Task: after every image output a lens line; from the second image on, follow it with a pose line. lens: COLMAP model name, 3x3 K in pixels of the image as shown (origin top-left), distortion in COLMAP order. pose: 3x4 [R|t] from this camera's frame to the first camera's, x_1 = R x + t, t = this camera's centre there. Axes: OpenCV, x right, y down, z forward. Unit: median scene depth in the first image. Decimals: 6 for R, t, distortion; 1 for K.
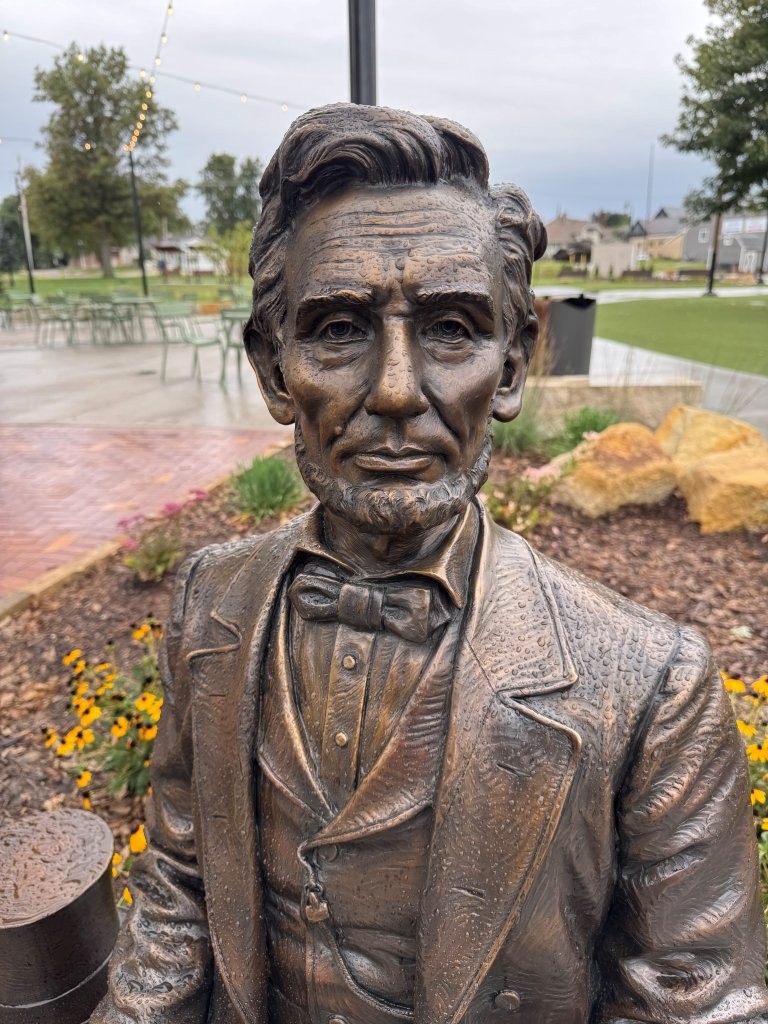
lens RADIAL K [[730.0, 0, 387.3], [0, 730.0, 516.8], [0, 0, 1]] dist [0.017600, -0.032915]
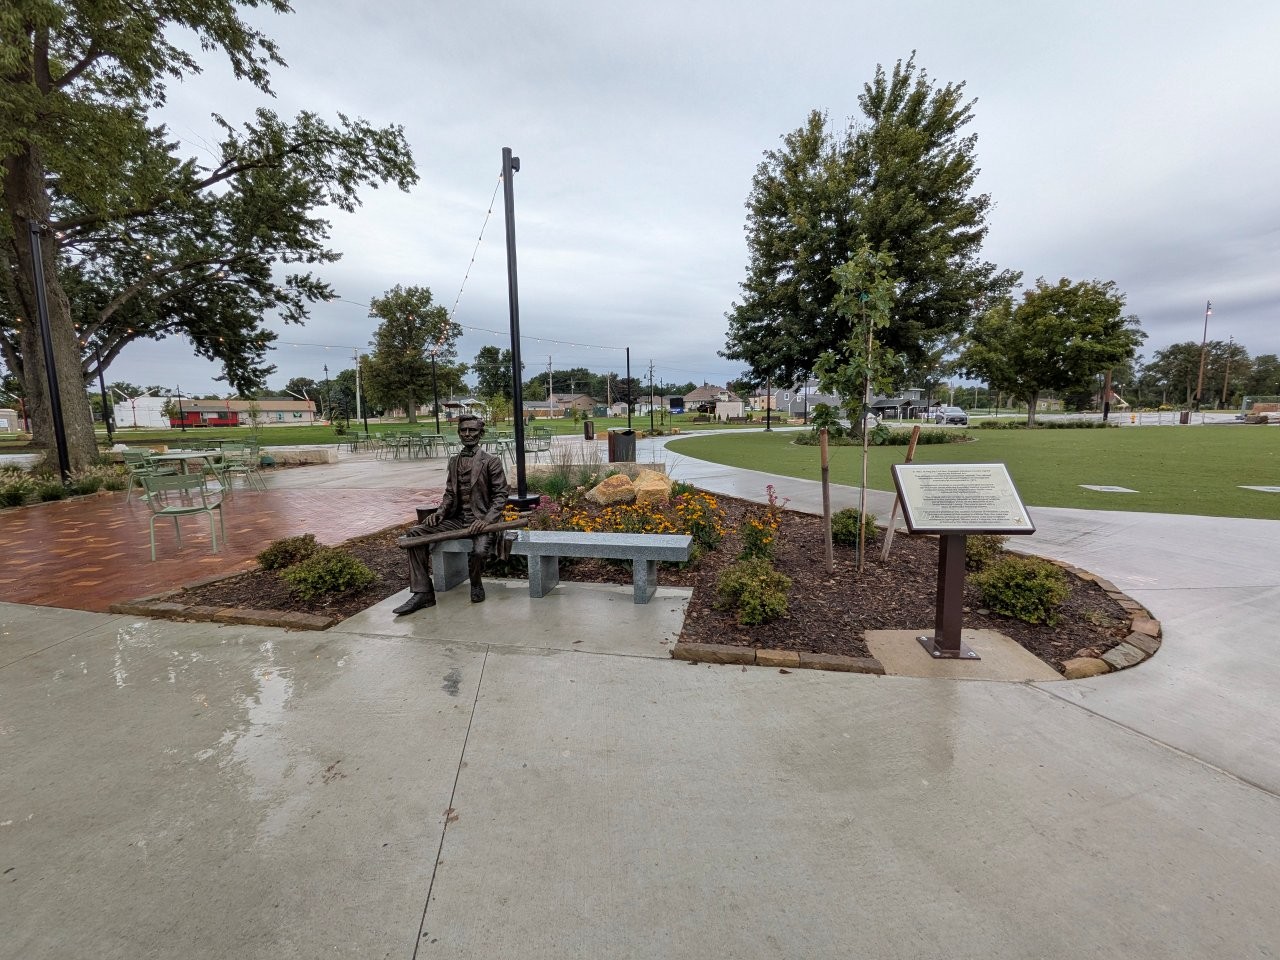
lens RADIAL K [[498.3, 0, 642.4], [0, 498.3, 485.7], [0, 0, 1]] dist [0.002467, 0.000022]
pose [[0.996414, -0.015525, 0.083176, 0.275287], [0.030817, 0.982091, -0.185871, 0.288129], [-0.078801, 0.187767, 0.979047, -0.910311]]
